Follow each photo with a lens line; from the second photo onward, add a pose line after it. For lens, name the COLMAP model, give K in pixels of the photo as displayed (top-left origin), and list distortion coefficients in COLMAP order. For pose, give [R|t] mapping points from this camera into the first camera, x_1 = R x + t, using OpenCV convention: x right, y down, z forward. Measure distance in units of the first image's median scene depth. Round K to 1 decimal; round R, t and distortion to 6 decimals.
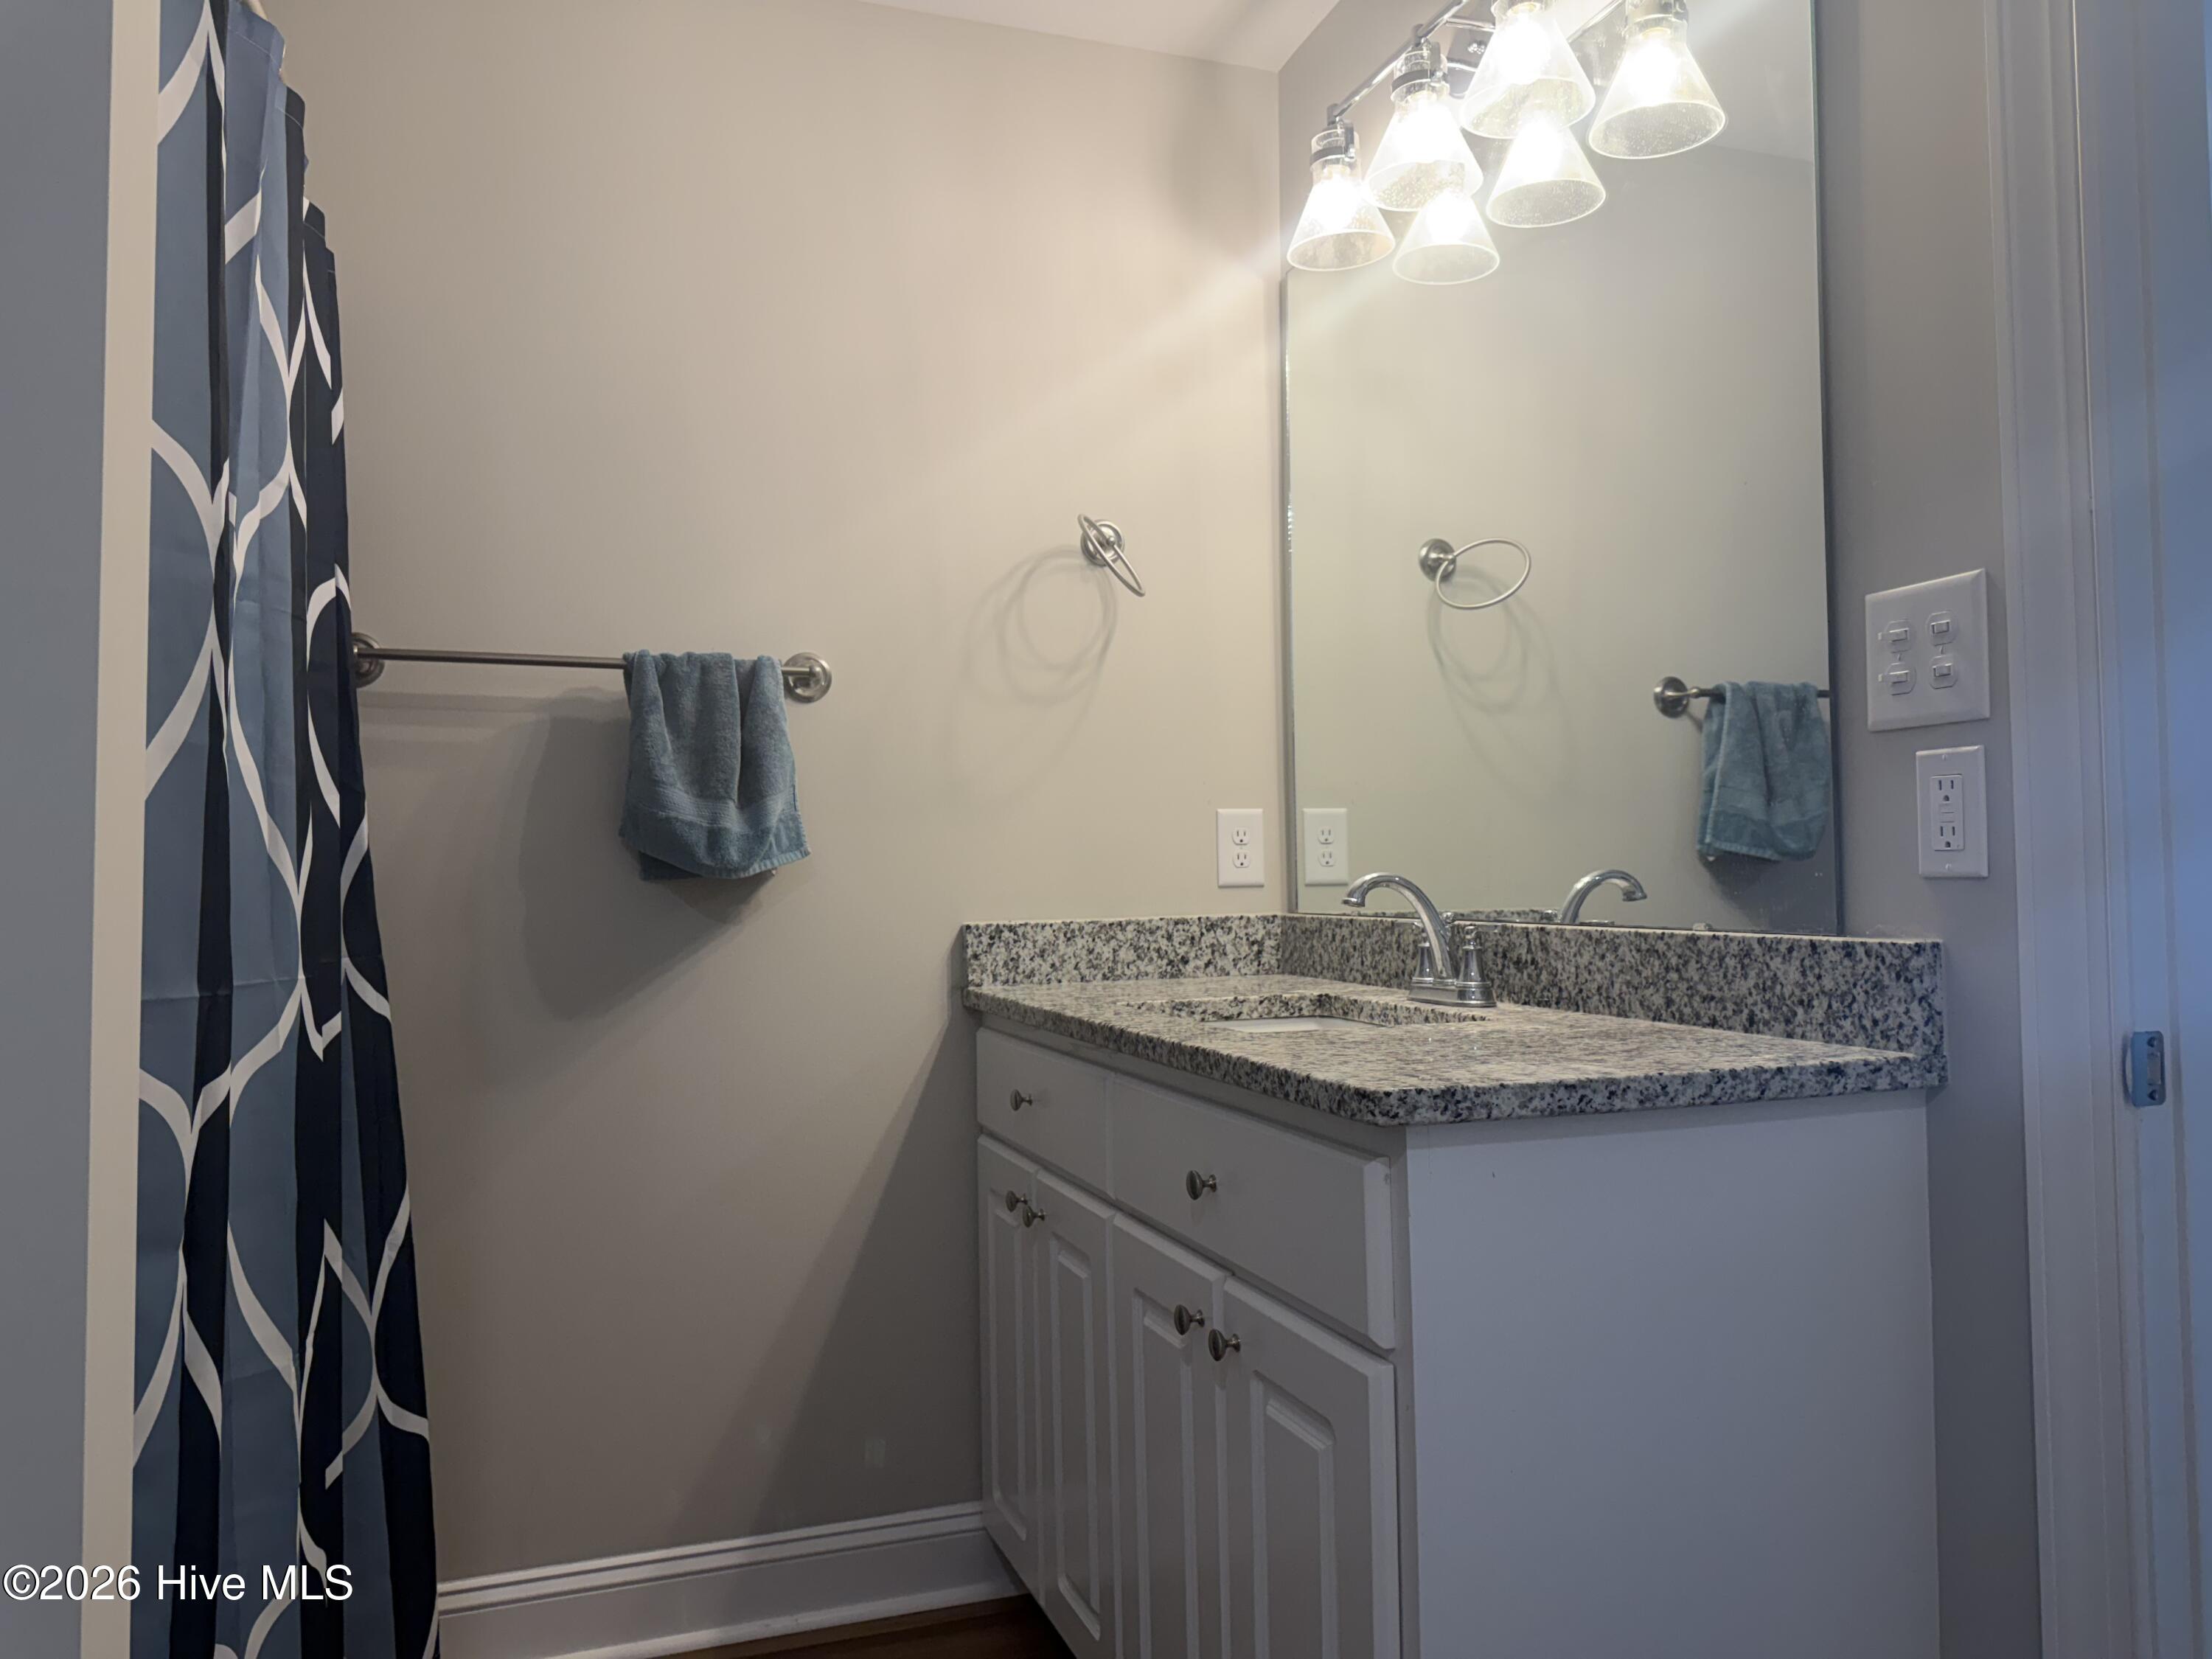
lens RADIAL K [[1550.8, 0, 1106.0], [0, 1550.8, 829.5], [0, 0, 1]] dist [0.127626, -0.205454]
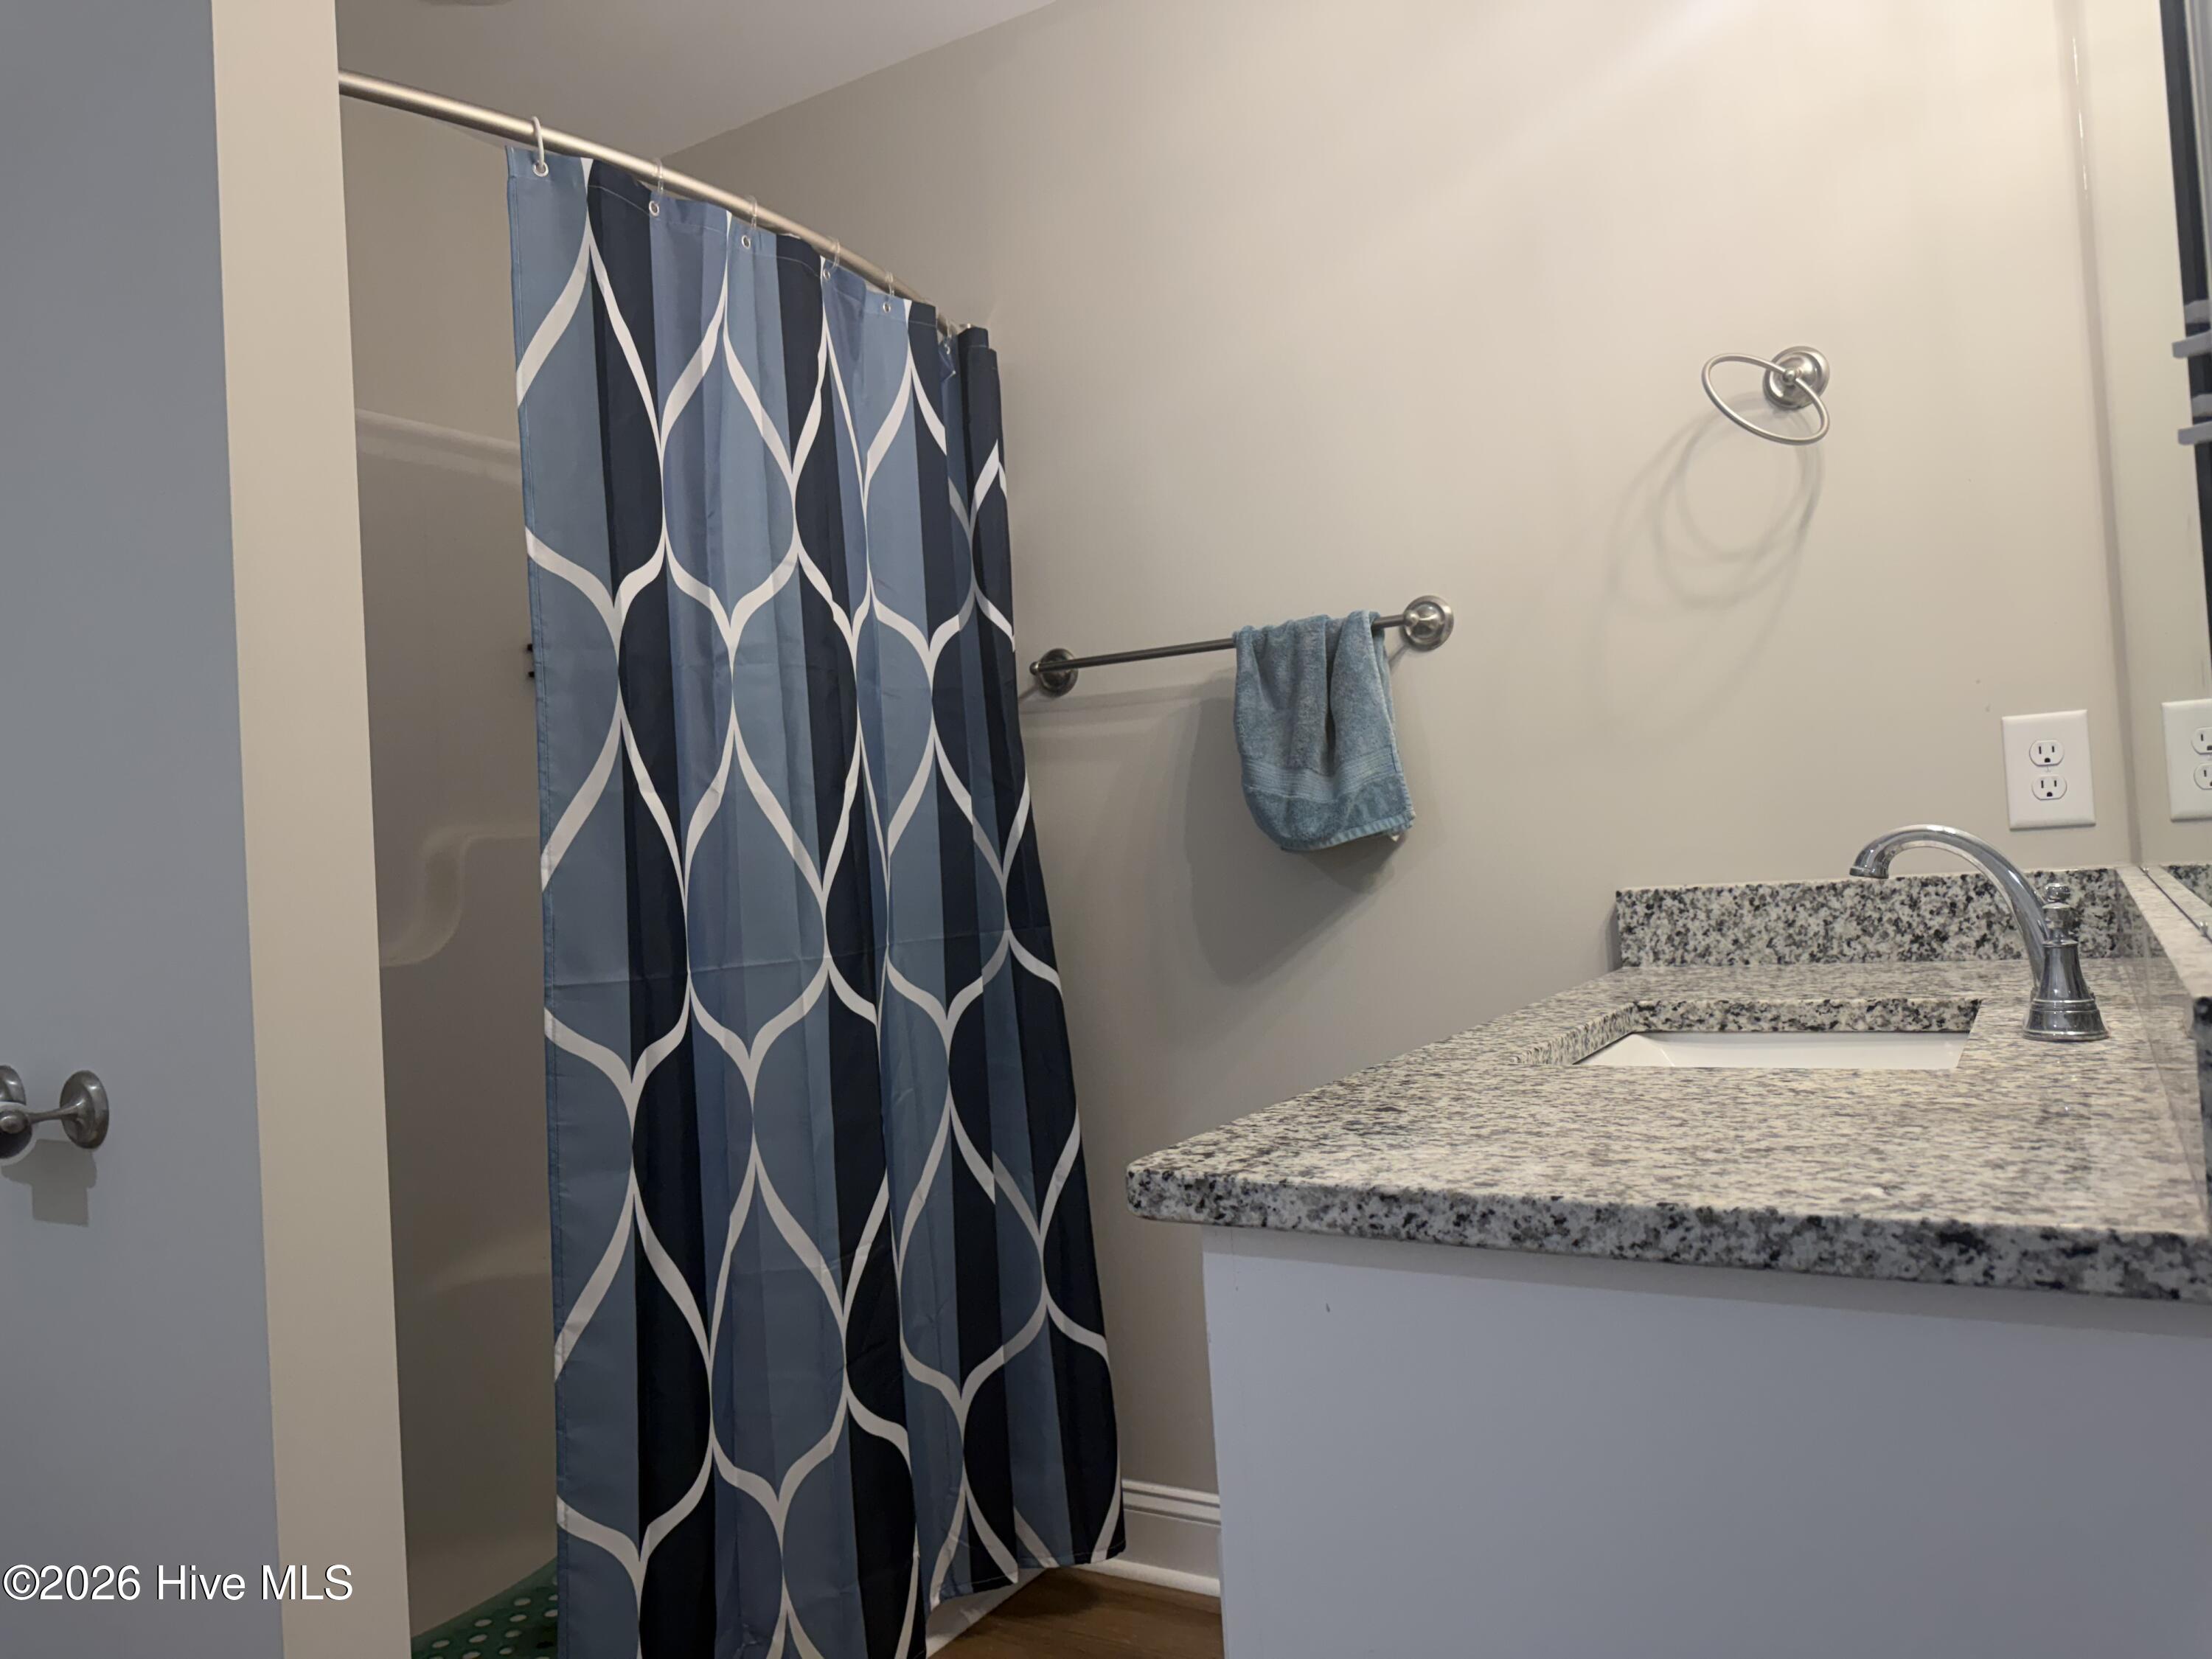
lens RADIAL K [[1550.8, 0, 1106.0], [0, 1550.8, 829.5], [0, 0, 1]] dist [0.127626, -0.205454]
pose [[0.629589, -0.038289, -0.775984, 0.410326], [0.078868, 0.996775, 0.014806, -0.005627], [0.772915, -0.070522, 0.630579, 0.279052]]
